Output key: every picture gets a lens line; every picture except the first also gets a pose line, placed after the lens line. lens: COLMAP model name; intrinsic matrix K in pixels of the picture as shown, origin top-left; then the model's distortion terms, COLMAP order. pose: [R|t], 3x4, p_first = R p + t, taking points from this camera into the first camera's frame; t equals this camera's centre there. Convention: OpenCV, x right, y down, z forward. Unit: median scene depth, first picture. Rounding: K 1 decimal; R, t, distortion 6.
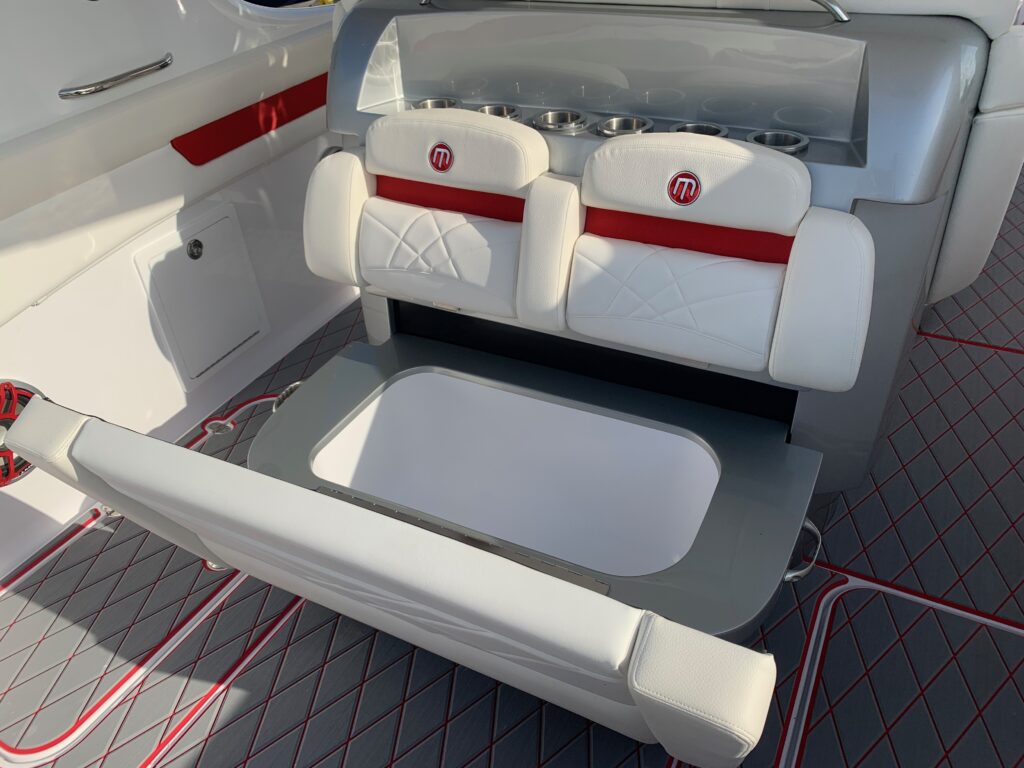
lens RADIAL K [[779.4, 0, 508.9], [0, 779.4, 381.4], [0, 0, 1]] dist [0.011570, -0.011644]
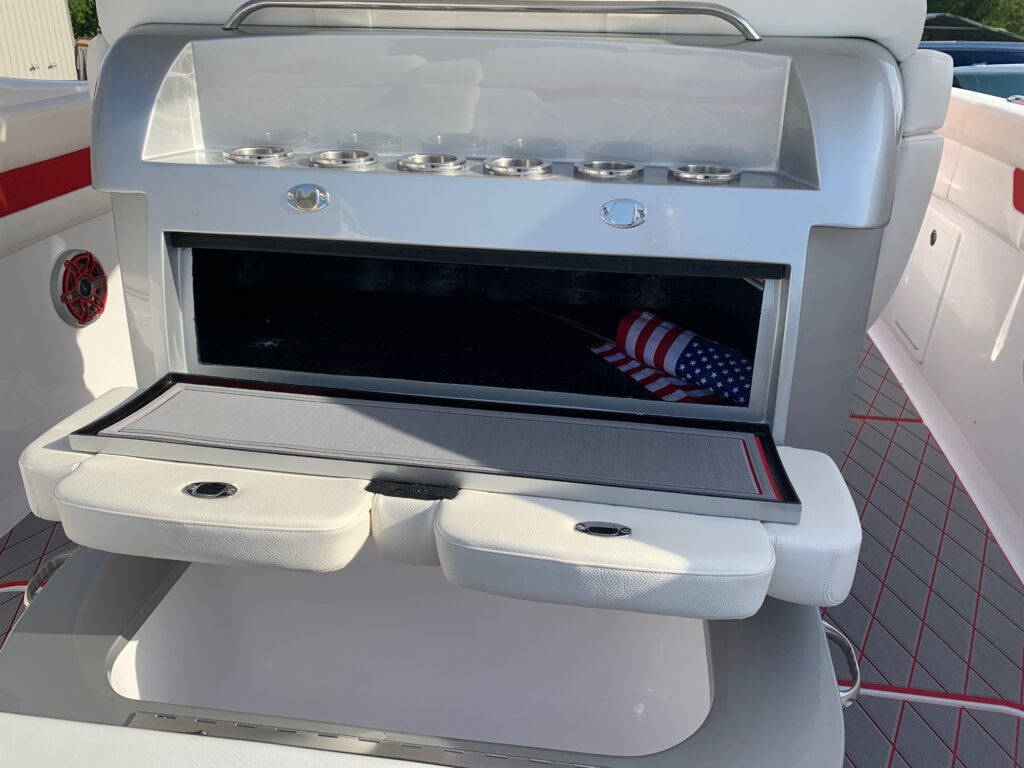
lens RADIAL K [[779.4, 0, 508.0], [0, 779.4, 371.7], [0, 0, 1]] dist [0.011570, -0.011644]
pose [[0.944268, -0.083272, 0.318472, -0.123881], [0.138489, 0.978183, -0.154851, 0.005818], [-0.298629, 0.190326, 0.935199, 0.262273]]
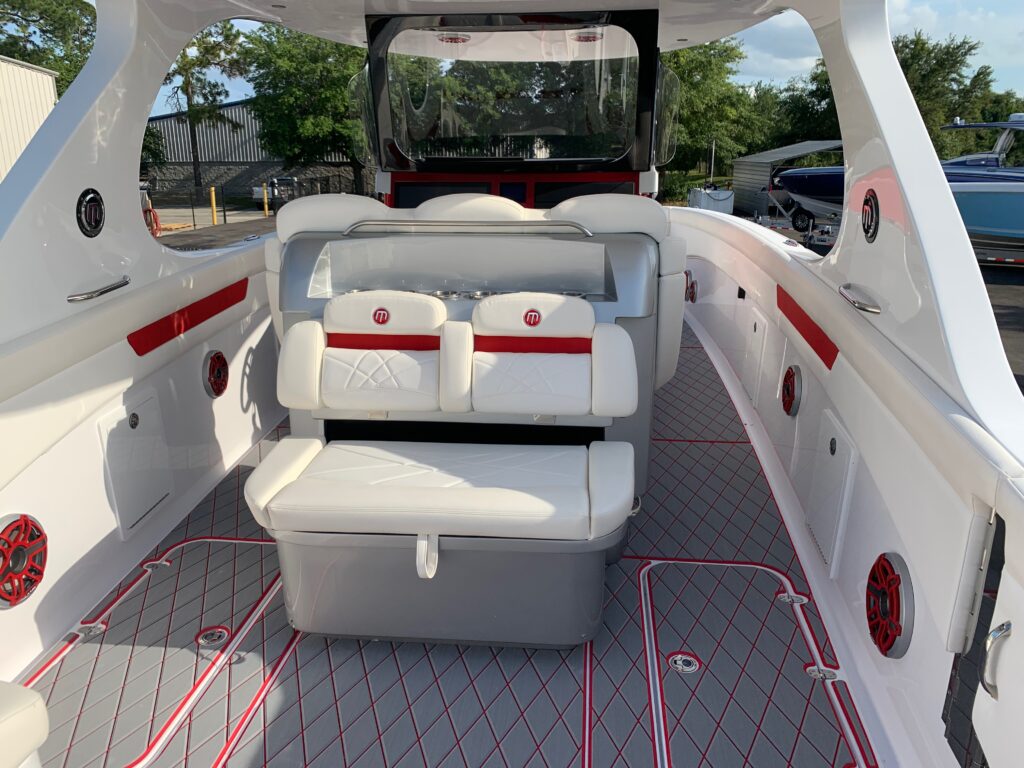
lens RADIAL K [[779.4, 0, 507.1], [0, 779.4, 390.5], [0, 0, 1]] dist [0.011570, -0.011644]
pose [[0.930944, -0.076721, 0.357010, -0.403593], [0.179858, 0.947200, -0.265449, 0.316026], [-0.317795, 0.311329, 0.895590, -0.461991]]
